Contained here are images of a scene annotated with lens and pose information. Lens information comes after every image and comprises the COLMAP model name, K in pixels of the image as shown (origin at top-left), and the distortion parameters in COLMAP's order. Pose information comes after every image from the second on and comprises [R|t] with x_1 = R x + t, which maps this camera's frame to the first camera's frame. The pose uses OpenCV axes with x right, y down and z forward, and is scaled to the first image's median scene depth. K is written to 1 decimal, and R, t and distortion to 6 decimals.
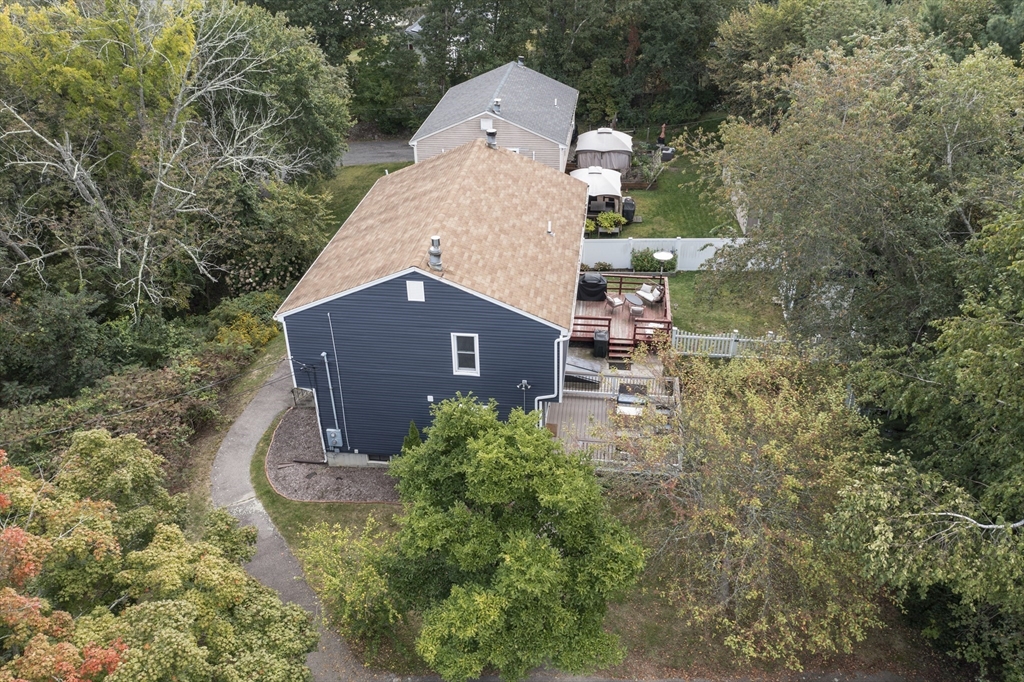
lens RADIAL K [[798.3, 0, 518.4], [0, 798.3, 340.9], [0, 0, 1]] dist [-0.023282, -0.001777]
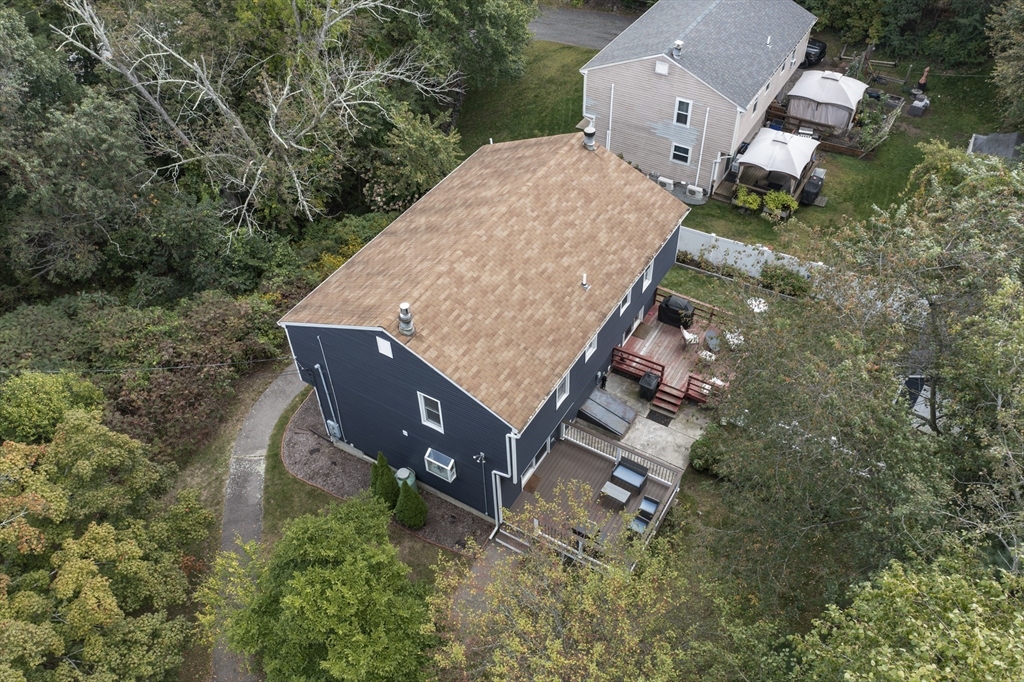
lens RADIAL K [[798.3, 0, 514.5], [0, 798.3, 338.2], [0, 0, 1]] dist [-0.023282, -0.001777]
pose [[0.910254, 0.282207, -0.302980, 0.225745], [-0.202842, 0.941858, 0.267877, -0.265818], [0.360960, -0.182379, 0.914574, 0.108506]]
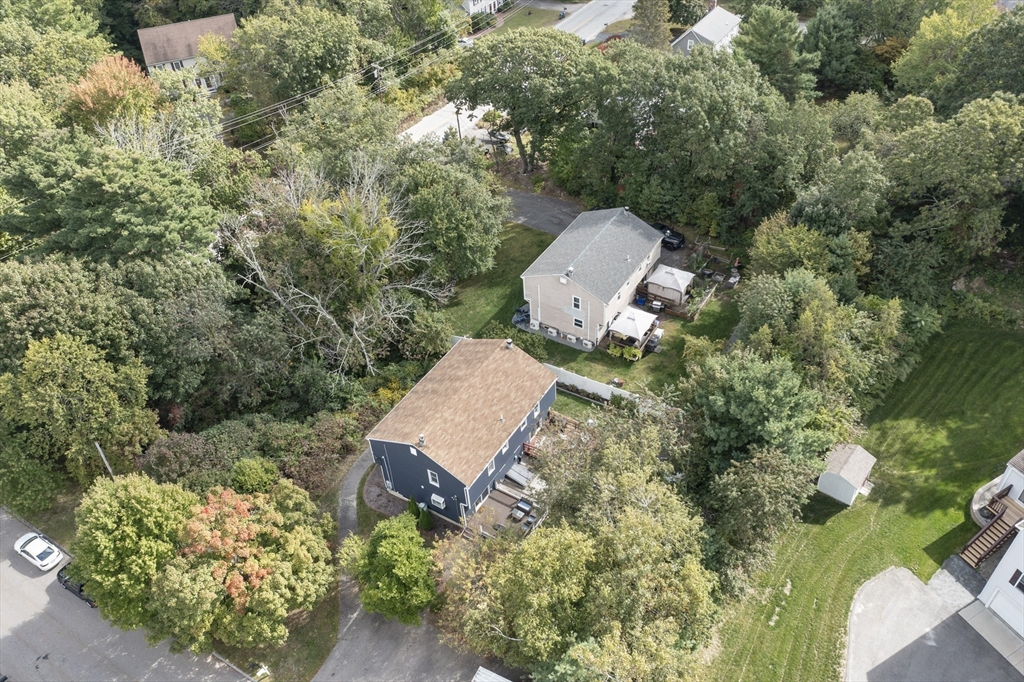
lens RADIAL K [[798.3, 0, 513.4], [0, 798.3, 339.2], [0, 0, 1]] dist [-0.023282, -0.001777]
pose [[0.905187, 0.255098, -0.339944, 0.613479], [-0.184638, 0.956449, 0.226086, -0.693133], [0.382813, -0.141884, 0.912865, -0.713818]]
